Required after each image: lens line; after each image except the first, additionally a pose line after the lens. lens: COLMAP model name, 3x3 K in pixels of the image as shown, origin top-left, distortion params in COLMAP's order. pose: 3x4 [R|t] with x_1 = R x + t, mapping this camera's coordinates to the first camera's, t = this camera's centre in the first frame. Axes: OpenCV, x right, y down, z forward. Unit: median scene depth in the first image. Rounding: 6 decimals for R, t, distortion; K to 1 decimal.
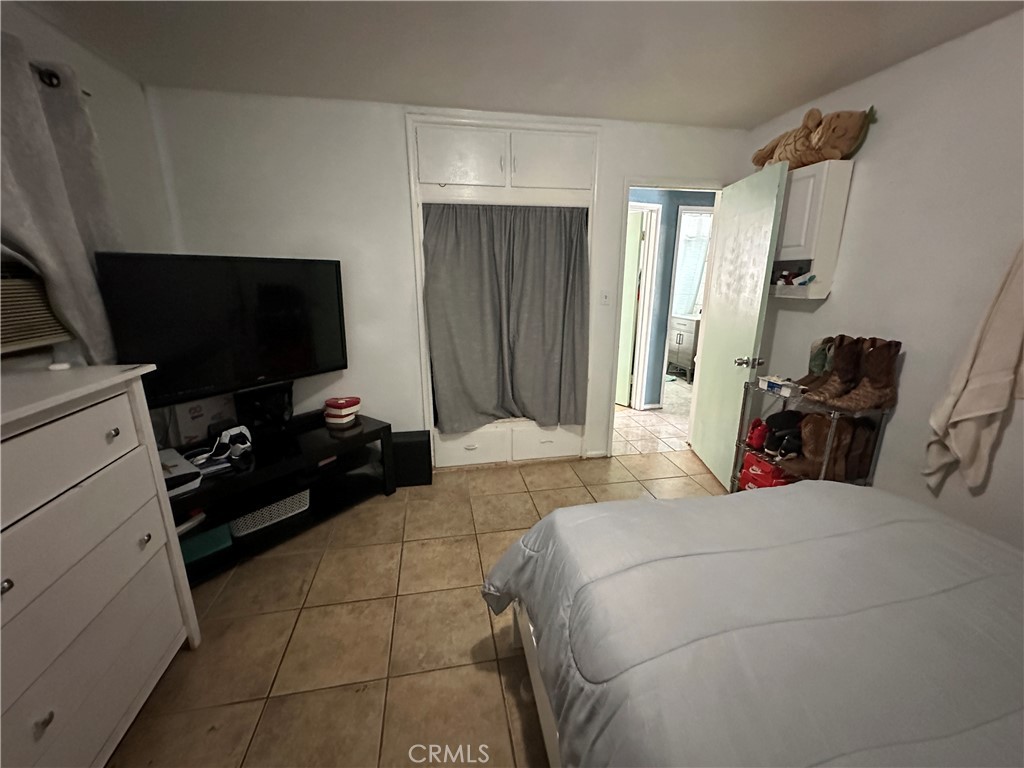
lens RADIAL K [[408.9, 0, 509.3], [0, 408.9, 380.3], [0, 0, 1]] dist [-0.000897, -0.000035]
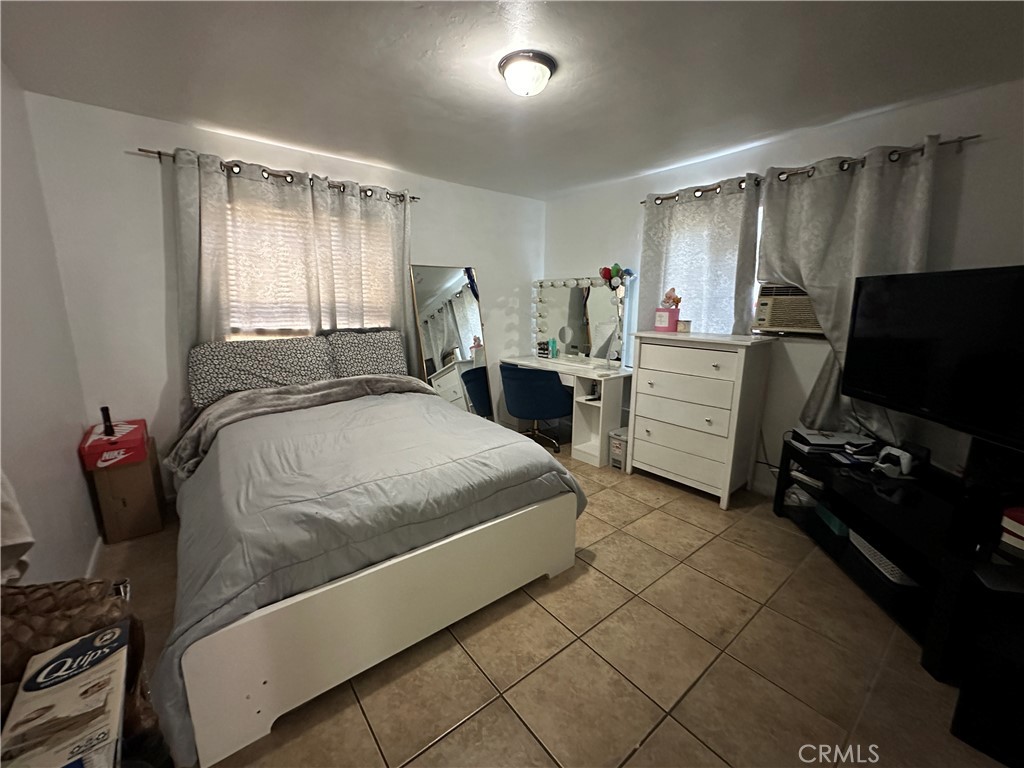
lens RADIAL K [[408.9, 0, 511.4], [0, 408.9, 384.2], [0, 0, 1]] dist [-0.000897, -0.000035]
pose [[-0.878731, 0.093600, -0.468050, 0.591124], [-0.121863, 0.904095, 0.409588, -0.319580], [0.461499, 0.416956, -0.783049, 1.337487]]
